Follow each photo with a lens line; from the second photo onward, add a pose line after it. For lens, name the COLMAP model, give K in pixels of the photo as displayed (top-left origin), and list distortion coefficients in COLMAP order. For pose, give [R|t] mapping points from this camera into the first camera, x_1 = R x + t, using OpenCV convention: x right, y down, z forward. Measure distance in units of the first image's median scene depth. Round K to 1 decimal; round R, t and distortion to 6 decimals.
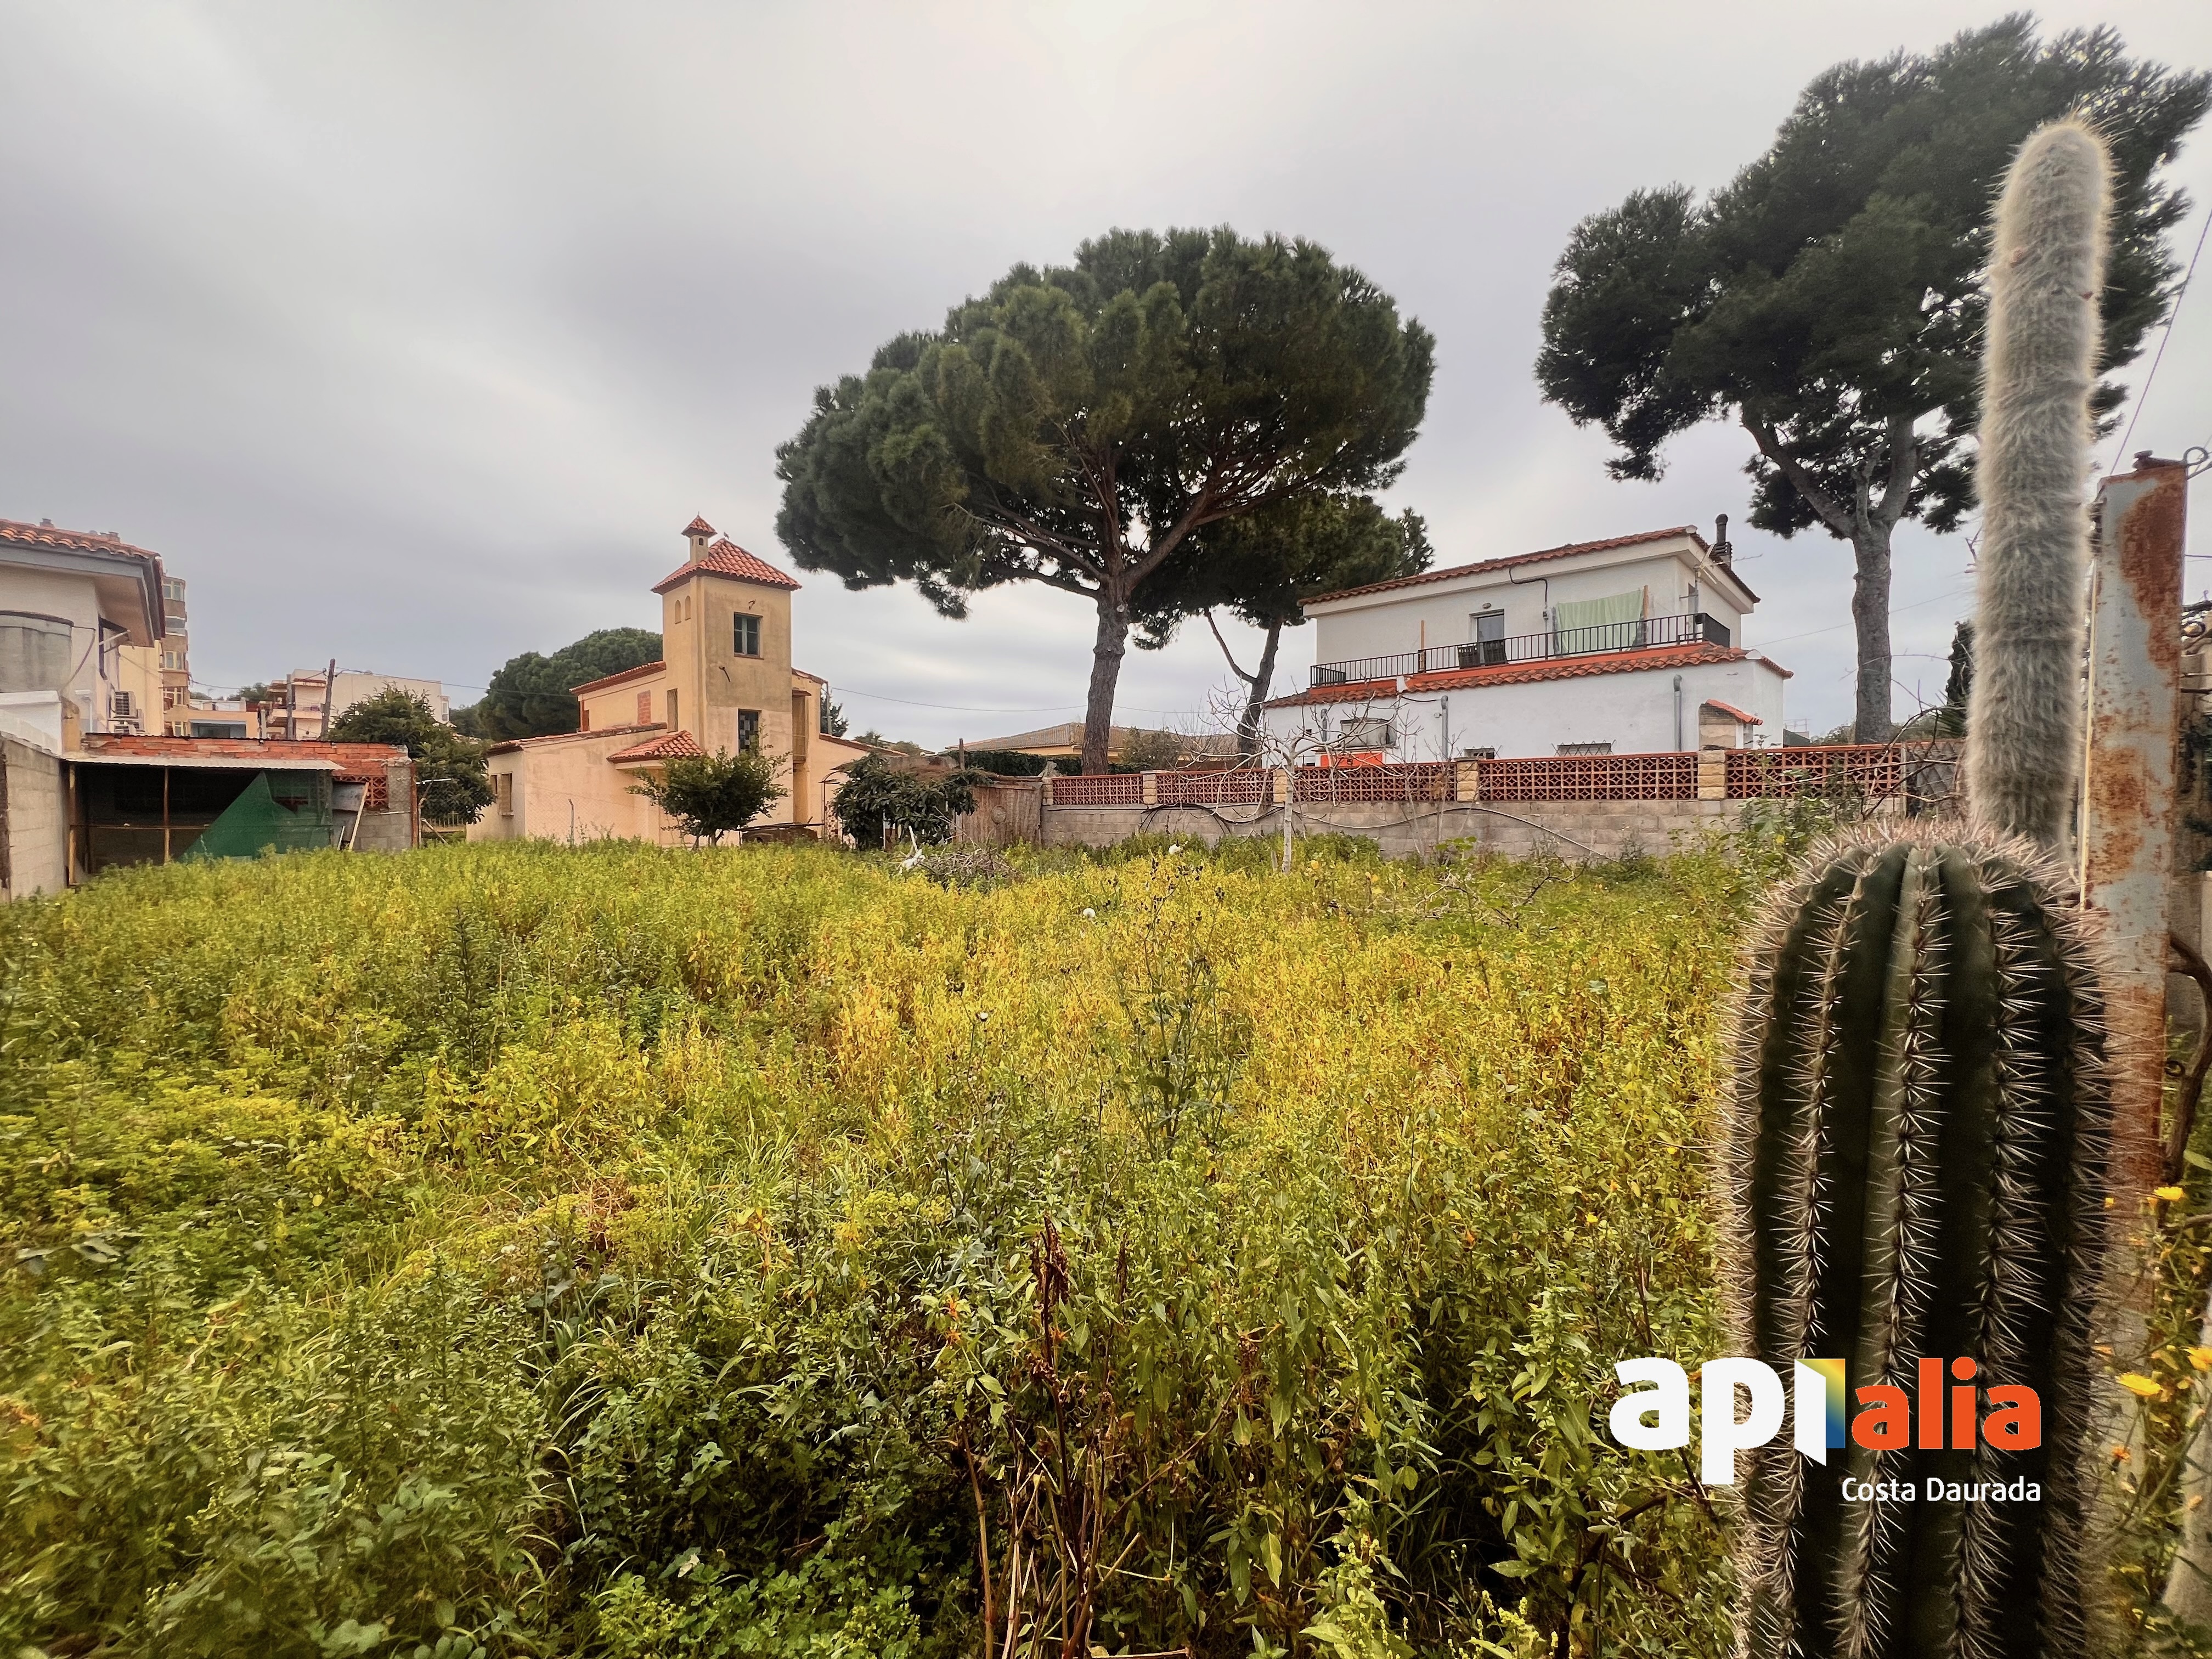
lens RADIAL K [[883.6, 0, 1097.8], [0, 883.6, 825.4], [0, 0, 1]] dist [-0.002442, 0.000284]
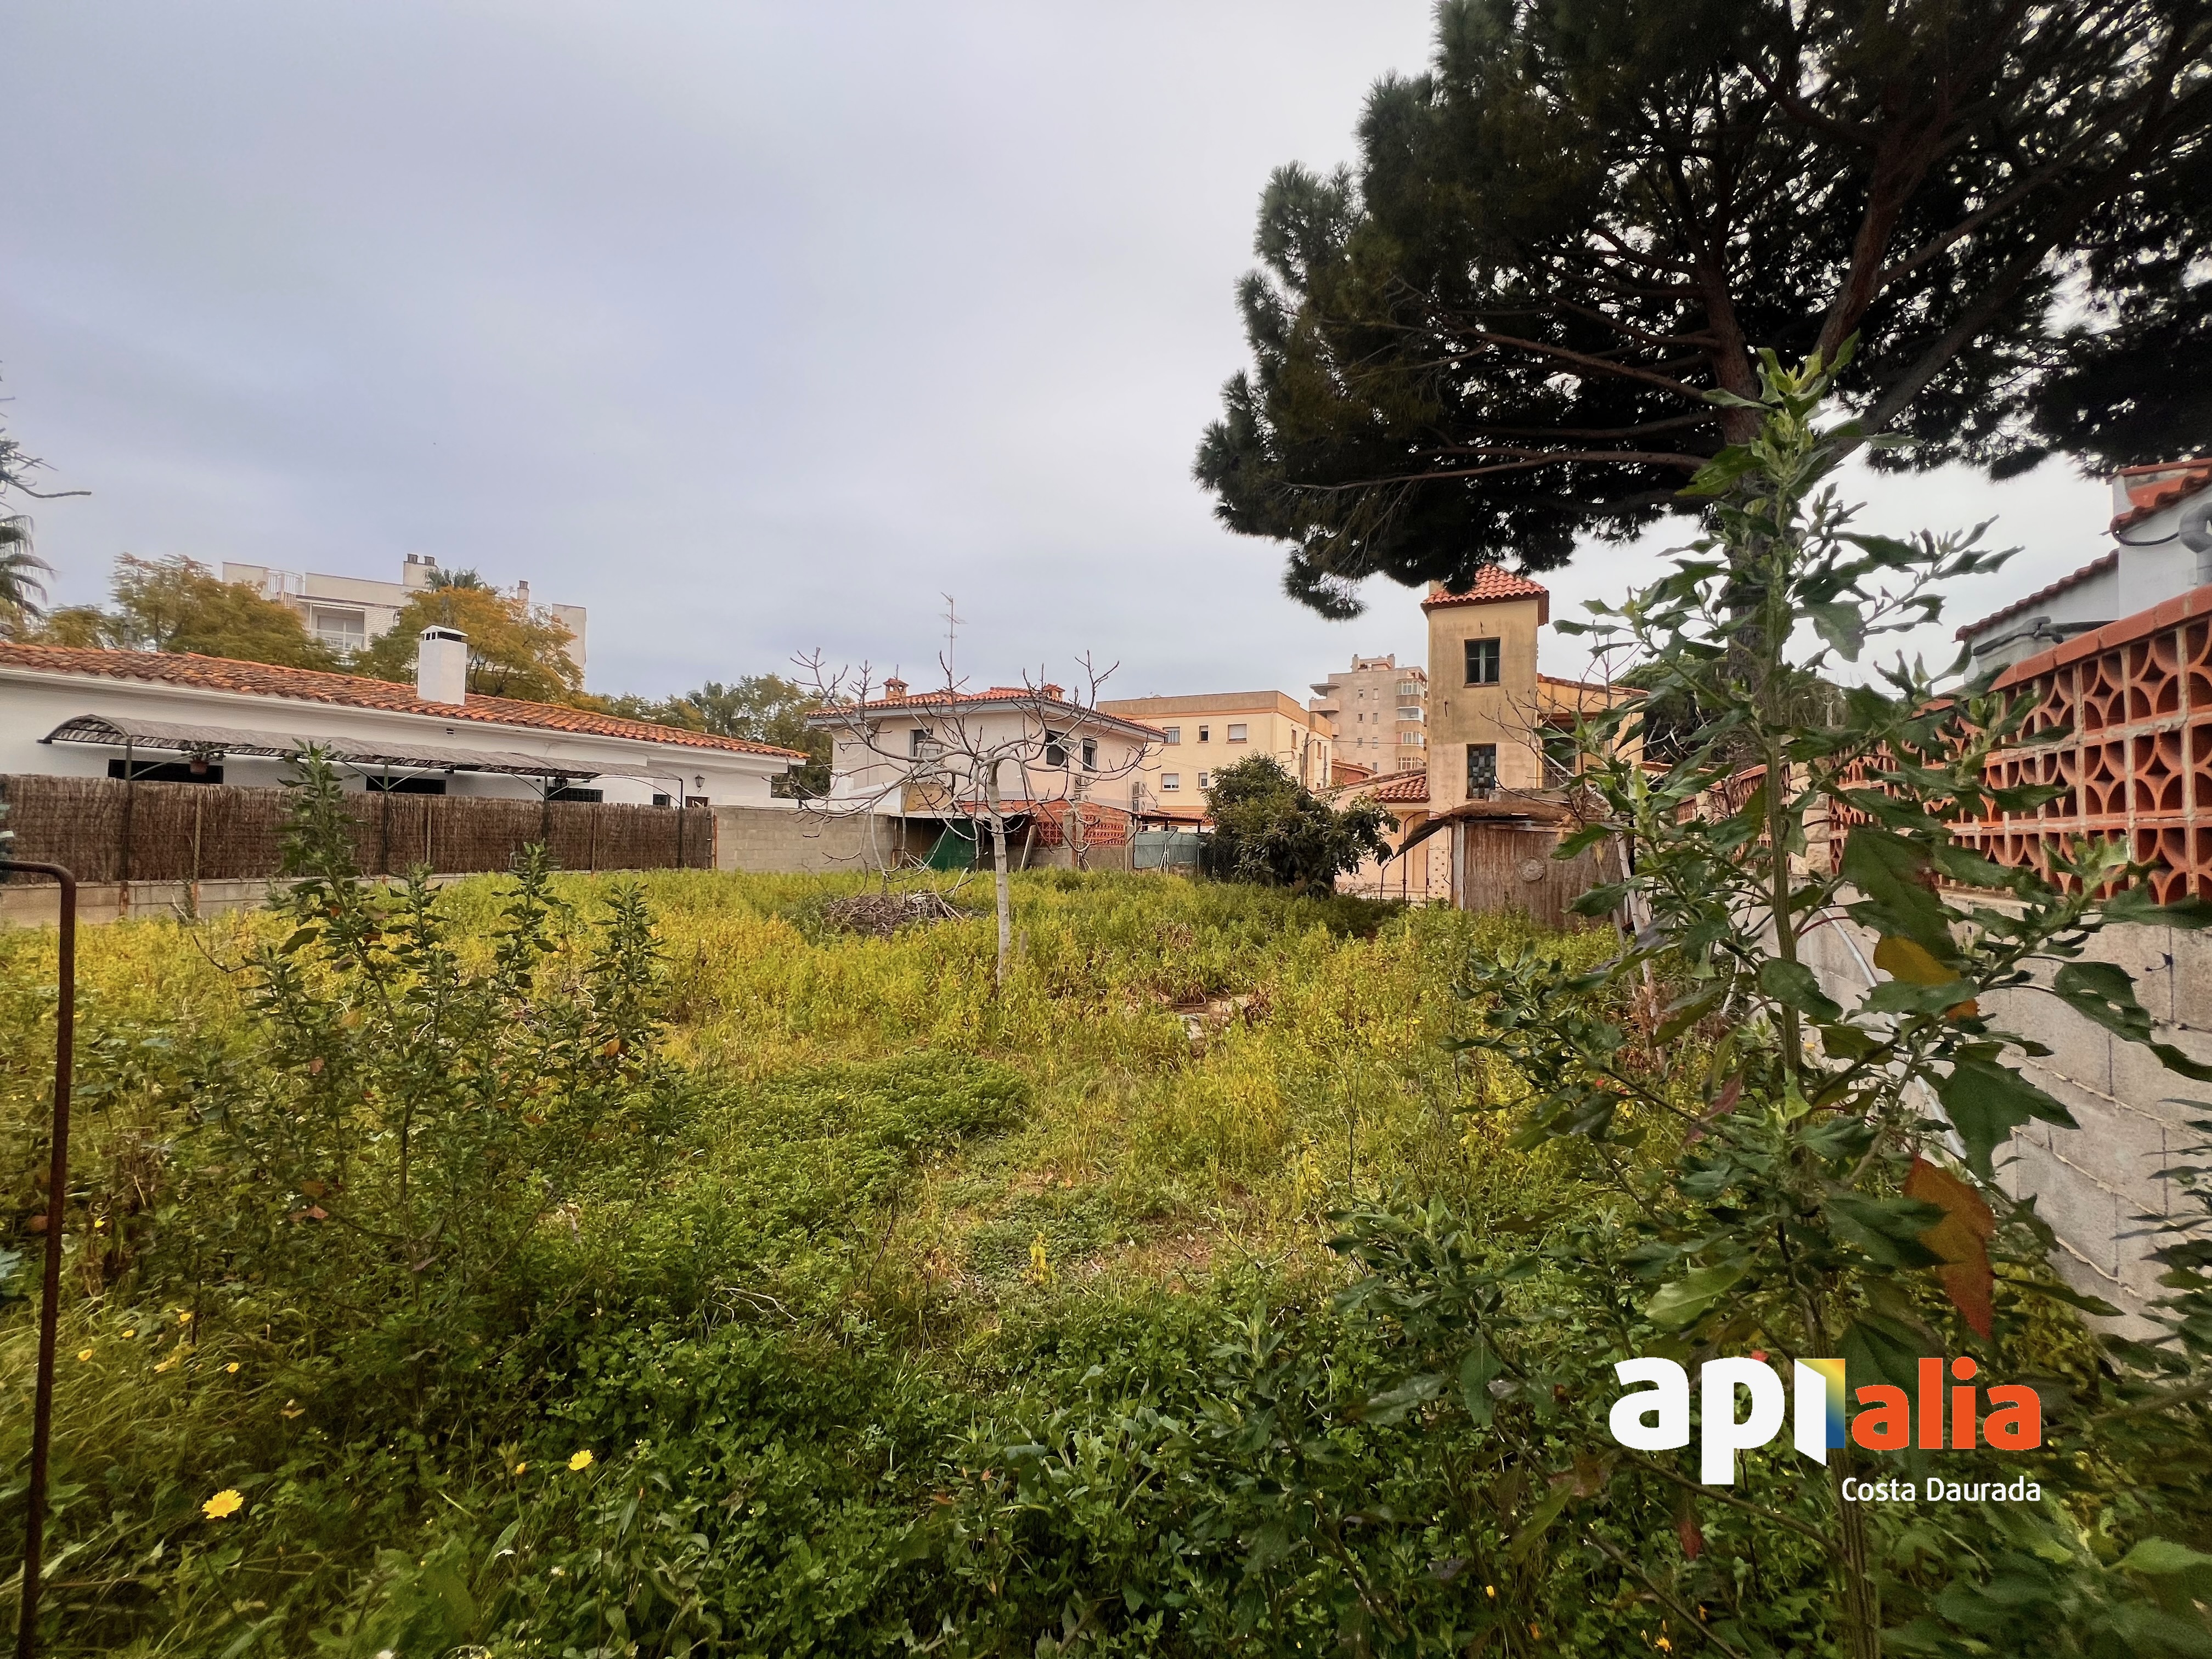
lens RADIAL K [[883.6, 0, 1097.8], [0, 883.6, 825.4], [0, 0, 1]] dist [-0.002442, 0.000284]
pose [[0.288592, -0.004597, -0.957441, 0.585299], [-0.042925, 0.998921, -0.017734, -0.026364], [0.956489, 0.046216, 0.288083, 0.616553]]
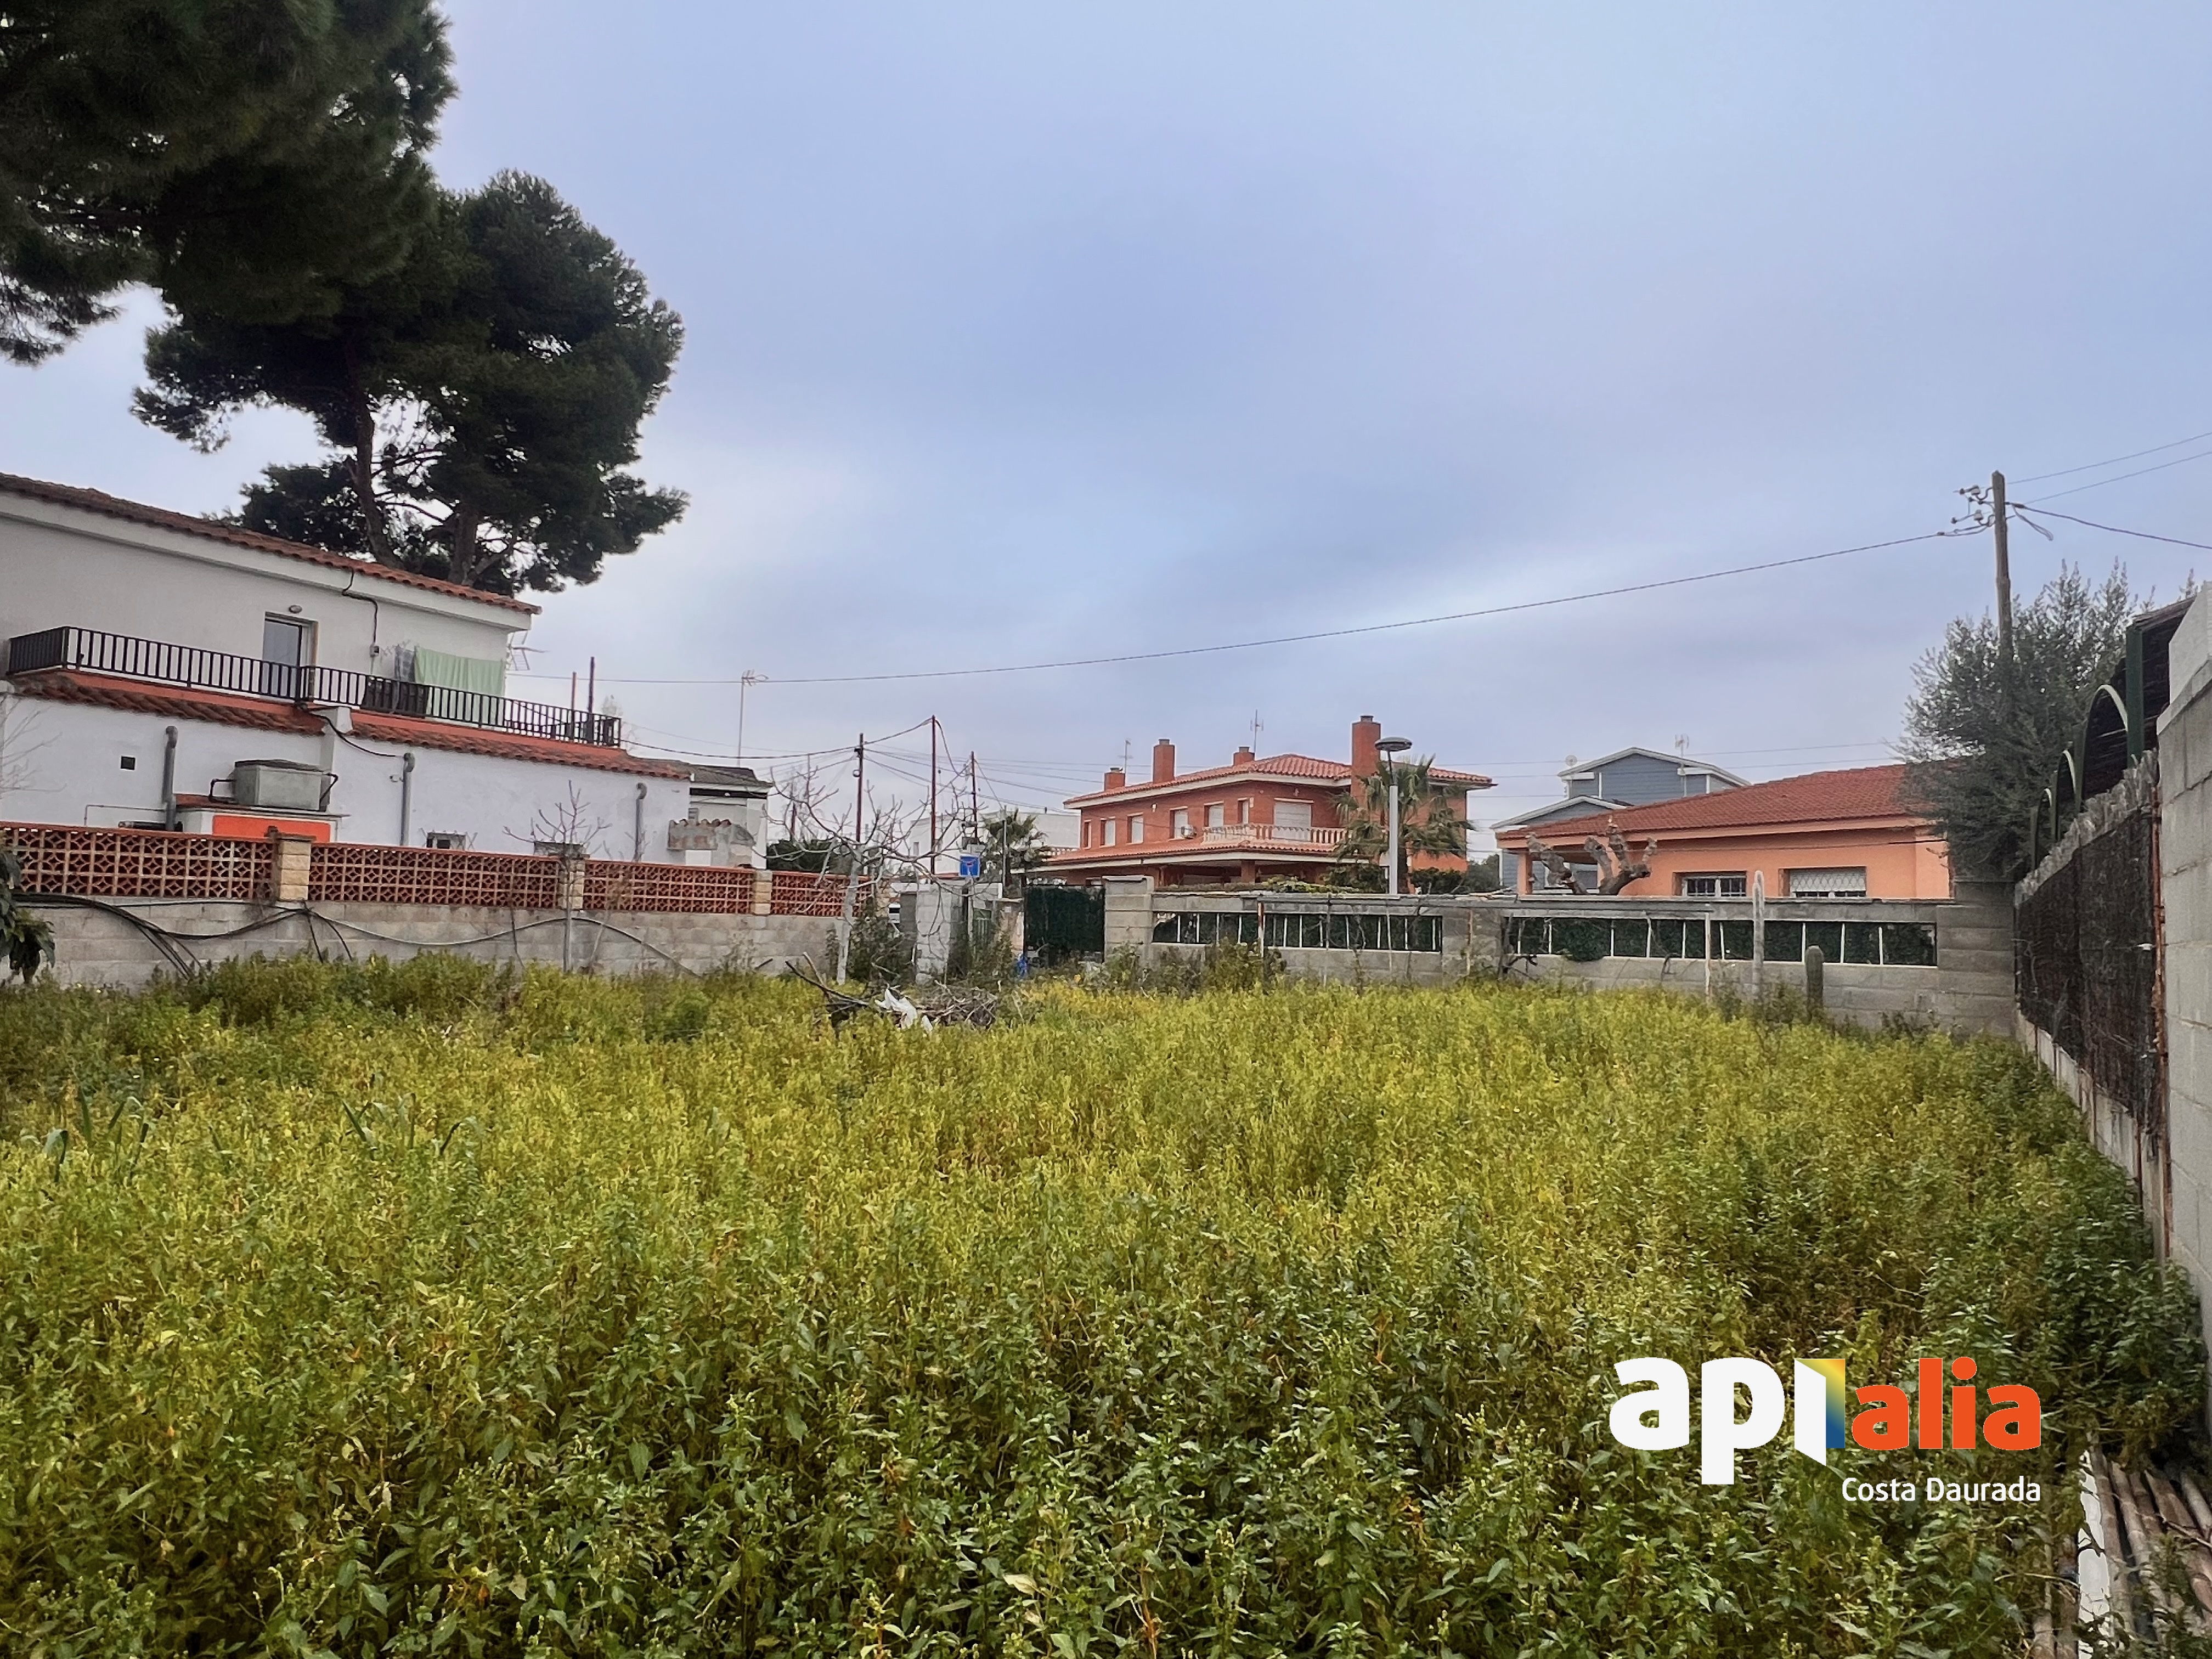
lens RADIAL K [[1374.8, 0, 1087.6], [0, 1374.8, 831.9], [0, 0, 1]] dist [0.000851, 0.000155]
pose [[-0.198485, 0.067832, 0.977754, -0.808988], [-0.003387, 0.997549, -0.069892, -0.010803], [-0.980098, -0.017184, -0.197769, 0.723361]]
